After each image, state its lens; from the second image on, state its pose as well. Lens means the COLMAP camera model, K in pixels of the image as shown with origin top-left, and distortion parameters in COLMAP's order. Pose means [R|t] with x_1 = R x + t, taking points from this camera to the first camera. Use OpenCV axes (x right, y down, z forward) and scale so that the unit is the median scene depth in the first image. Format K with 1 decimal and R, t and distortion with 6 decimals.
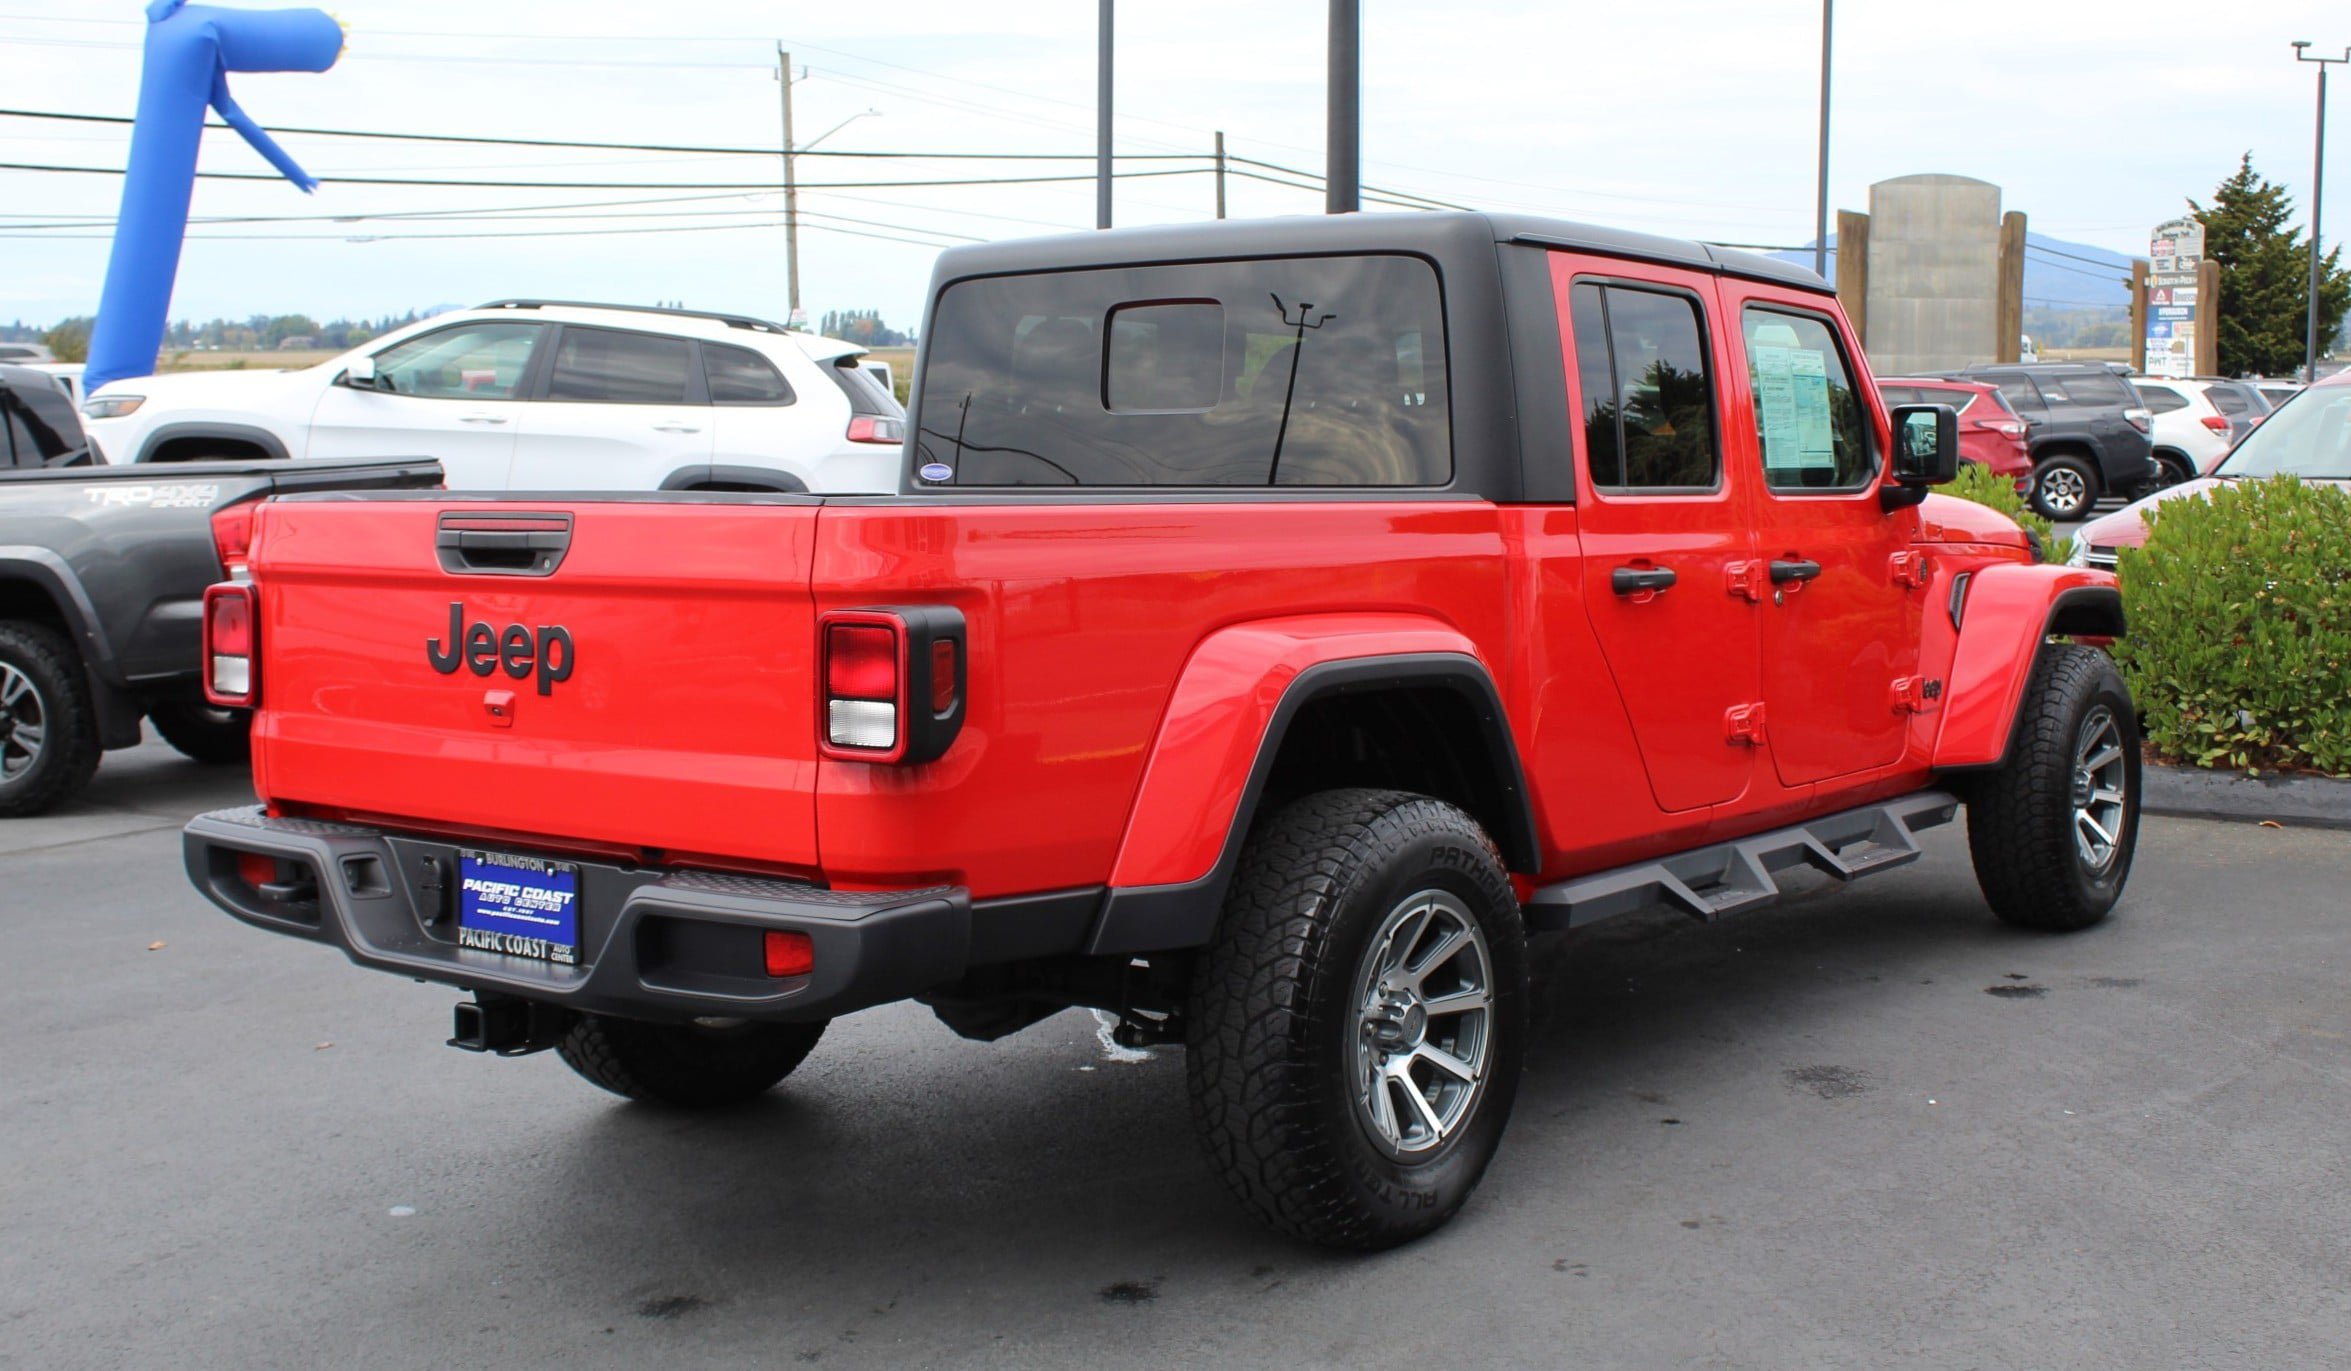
lens RADIAL K [[2608.8, 0, 1175.5], [0, 2608.8, 685.5], [0, 0, 1]] dist [-0.076088, 0.000395]
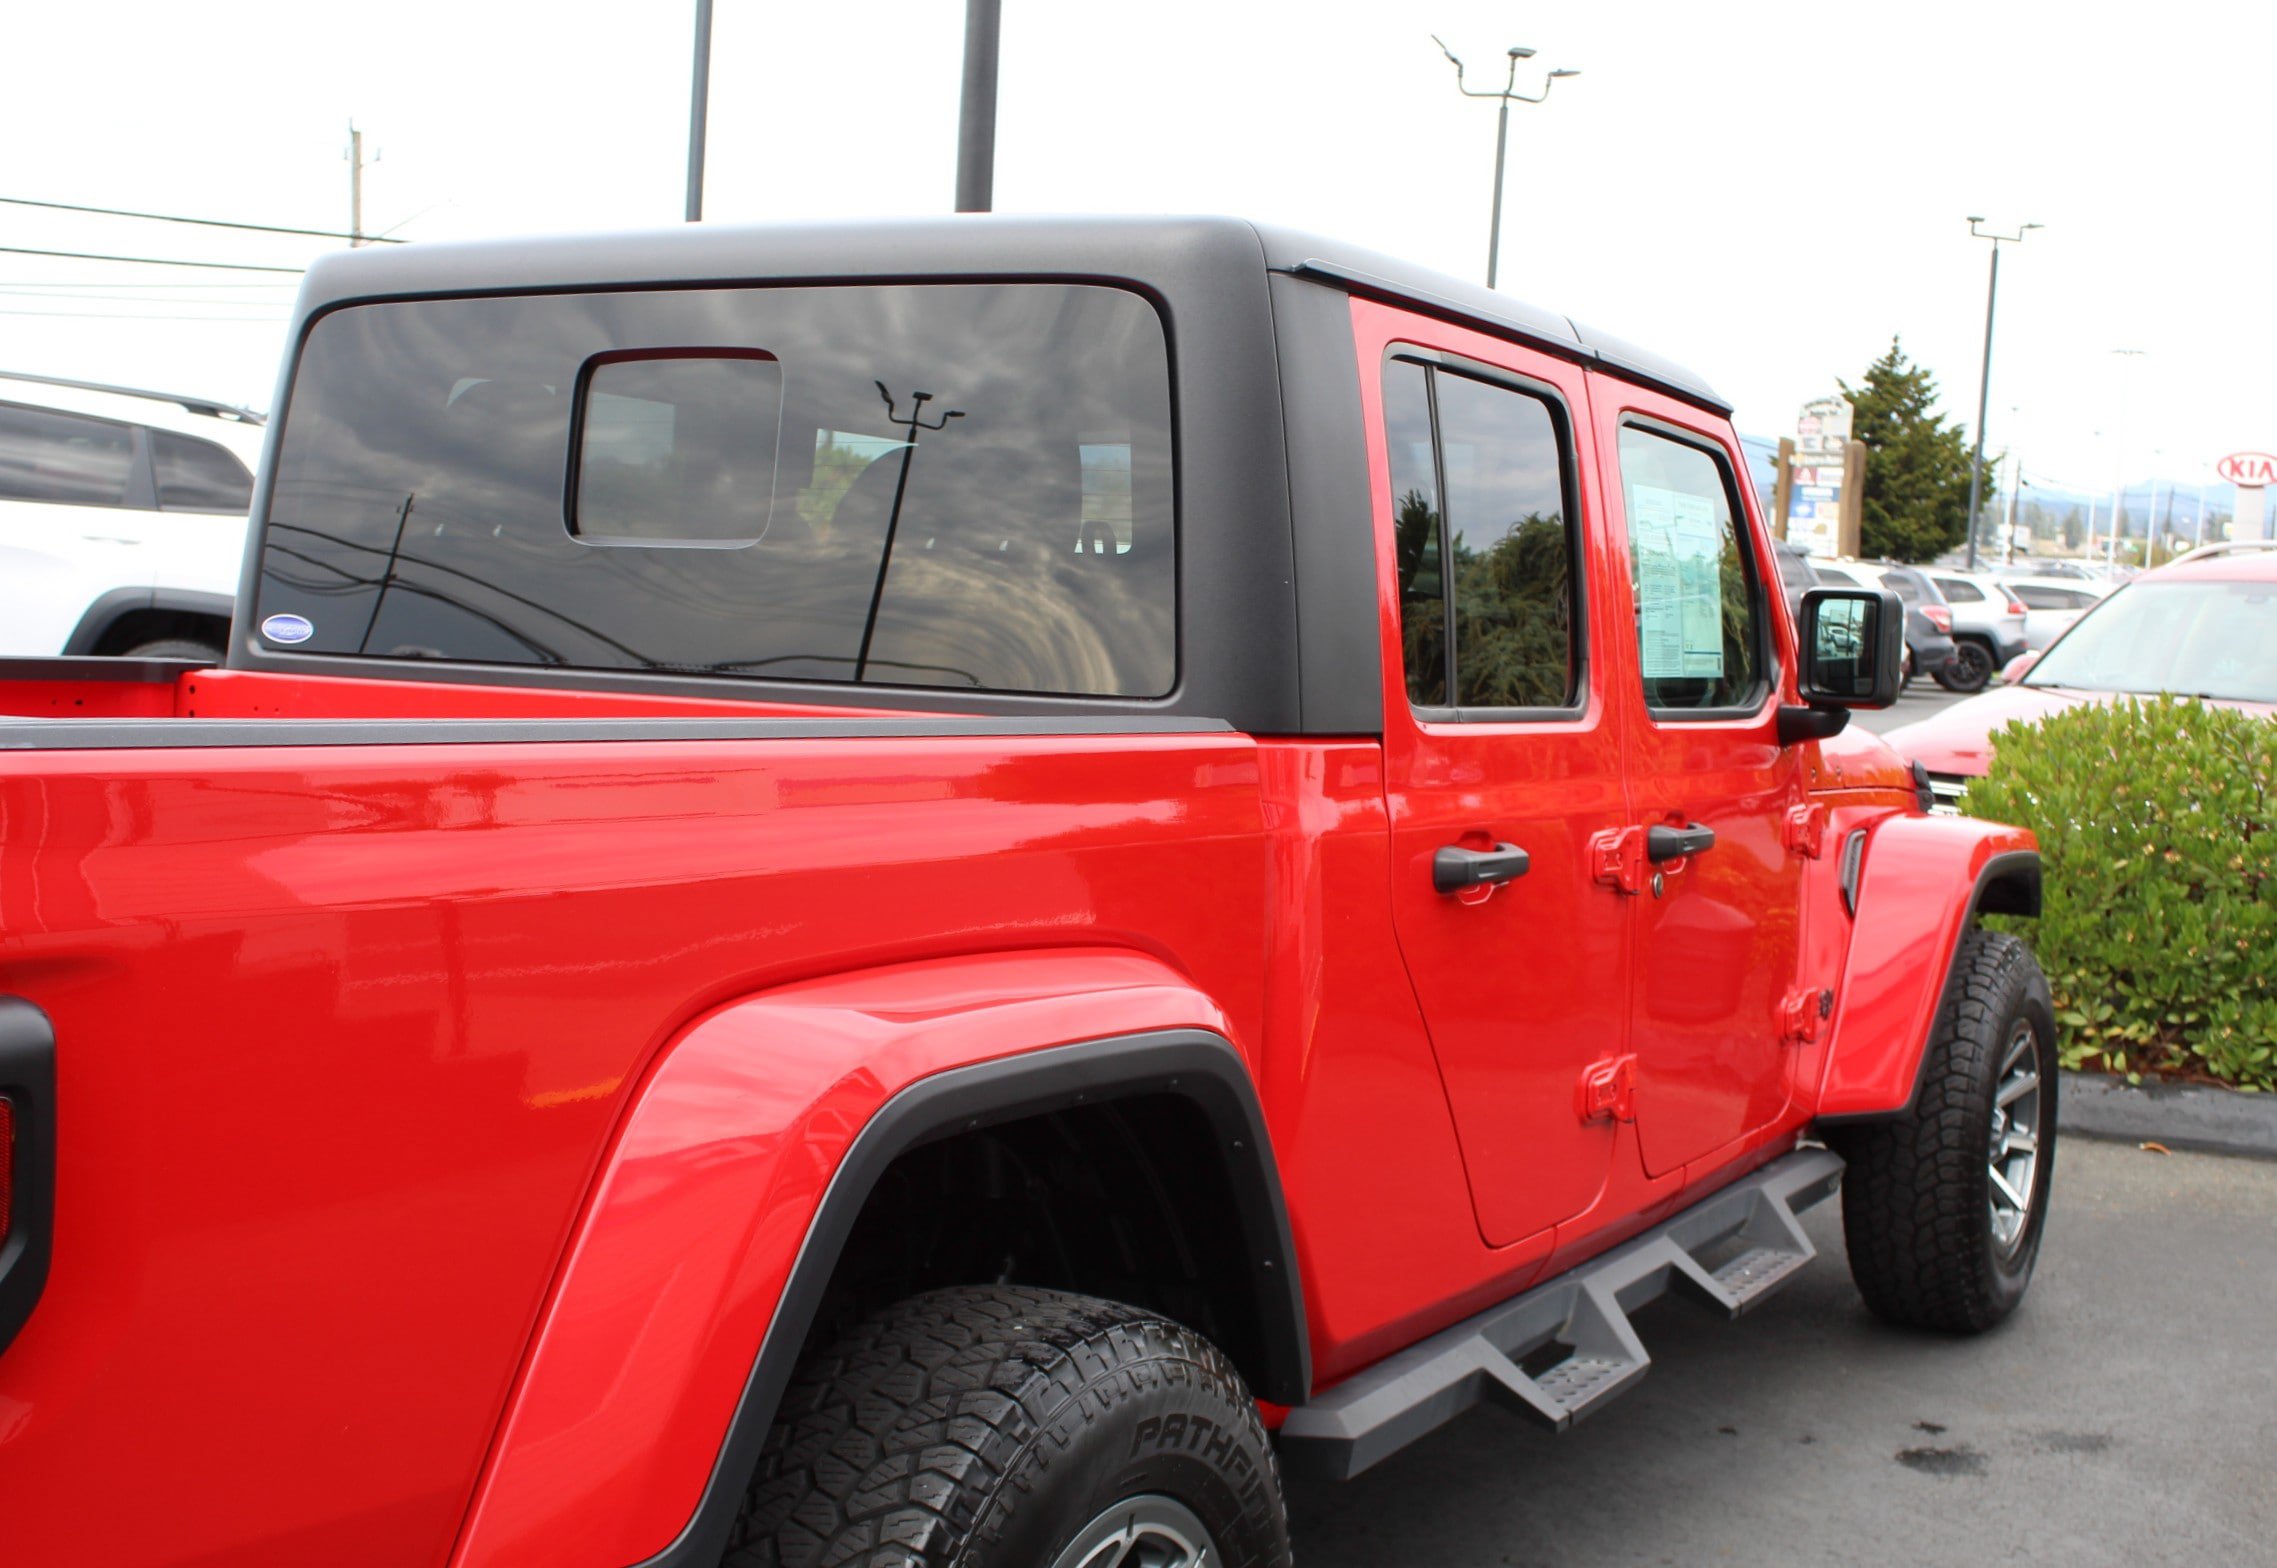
lens RADIAL K [[2795.0, 0, 1138.5], [0, 2795.0, 784.0], [0, 0, 1]] dist [-0.116631, 0.024114]
pose [[0.990404, 0.037587, 0.132989, 0.014204], [-0.034516, 0.999083, -0.025321, -0.031455], [-0.133819, 0.020488, 0.990794, 0.297412]]
